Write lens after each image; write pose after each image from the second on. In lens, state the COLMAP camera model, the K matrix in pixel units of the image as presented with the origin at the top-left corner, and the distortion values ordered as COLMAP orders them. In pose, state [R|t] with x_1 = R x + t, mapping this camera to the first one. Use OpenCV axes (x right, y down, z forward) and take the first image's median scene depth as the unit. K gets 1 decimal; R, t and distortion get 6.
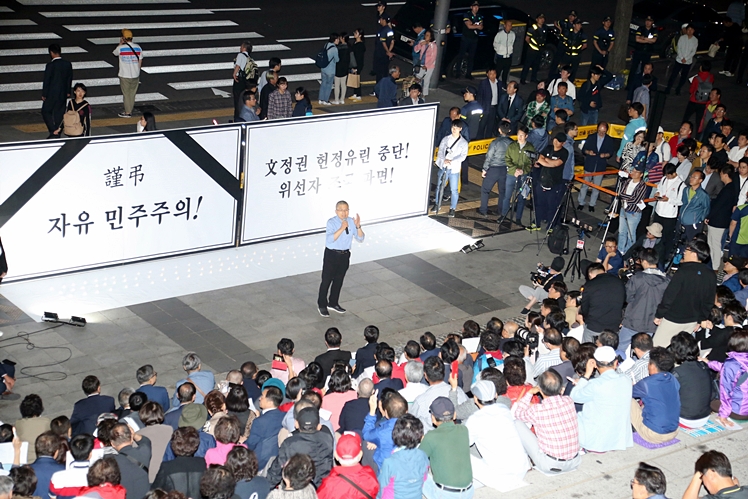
lens RADIAL K [[1515.5, 0, 374.2], [0, 1515.5, 249.2], [0, 0, 1]] dist [0.033249, 0.000000]
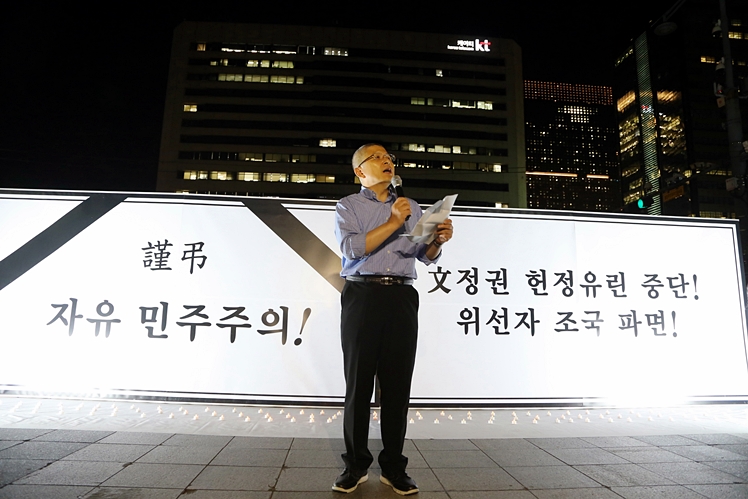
lens RADIAL K [[515.2, 0, 373.2], [0, 515.2, 247.8], [0, 0, 1]] dist [-0.100144, 0.009505]
pose [[0.817861, -0.172471, -0.548960, 0.031385], [-0.137896, 0.867477, -0.477984, 0.043384], [0.558648, 0.466624, 0.685692, 0.876664]]
